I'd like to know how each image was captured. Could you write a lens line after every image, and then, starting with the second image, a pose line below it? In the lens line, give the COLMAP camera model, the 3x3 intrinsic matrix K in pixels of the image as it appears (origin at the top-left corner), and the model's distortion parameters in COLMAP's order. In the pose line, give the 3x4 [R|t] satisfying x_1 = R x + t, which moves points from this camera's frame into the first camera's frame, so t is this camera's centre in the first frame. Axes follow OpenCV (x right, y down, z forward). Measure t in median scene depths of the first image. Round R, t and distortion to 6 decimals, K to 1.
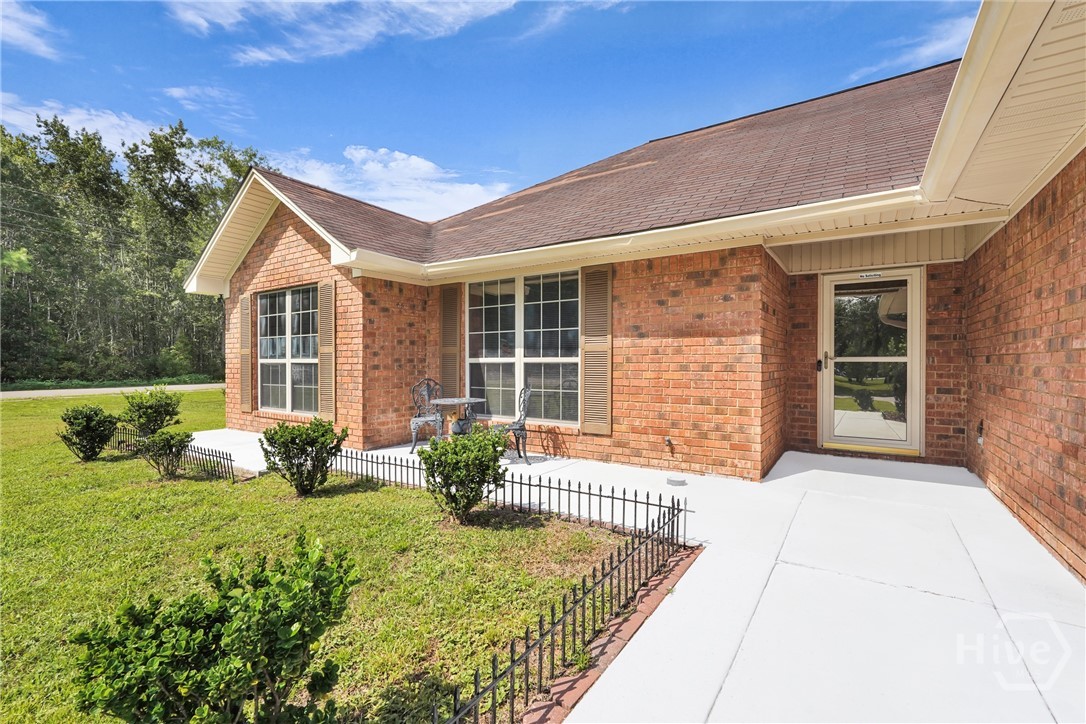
lens RADIAL K [[479.7, 0, 543.4], [0, 479.7, 363.2], [0, 0, 1]] dist [-0.001872, 0.000034]
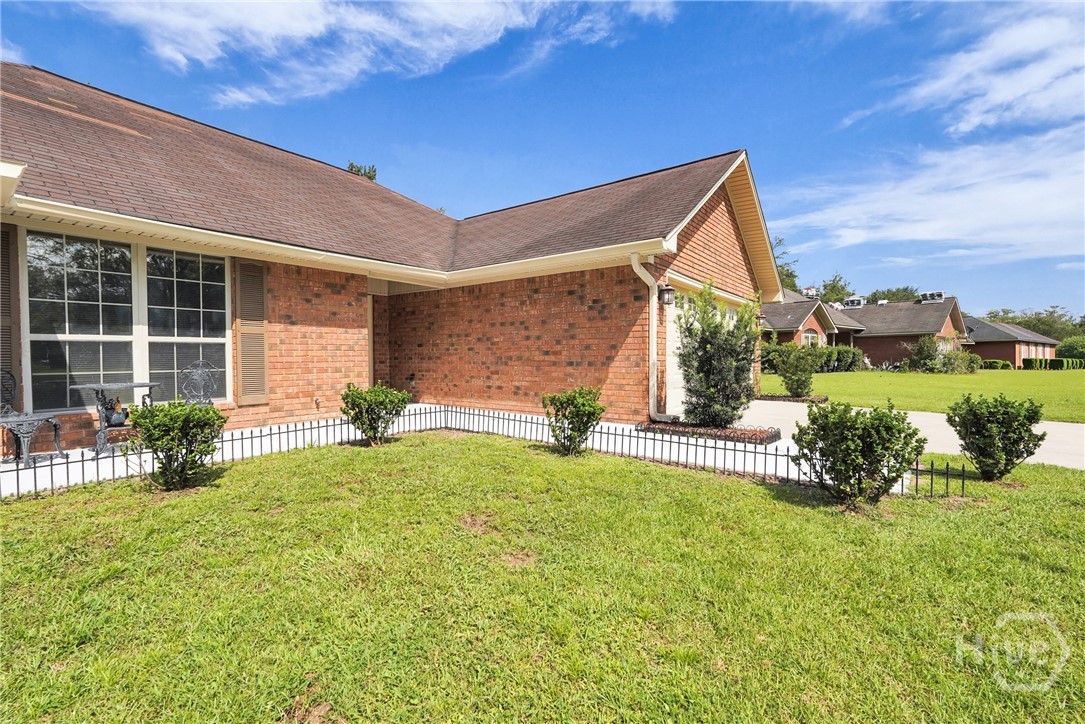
lens RADIAL K [[479.3, 0, 542.7], [0, 479.3, 362.1], [0, 0, 1]] dist [-0.001872, 0.000034]
pose [[0.051084, -0.016639, 0.998556, -1.041875], [0.002799, 0.999860, 0.016518, 0.028085], [-0.998690, 0.001951, 0.051123, 0.248624]]
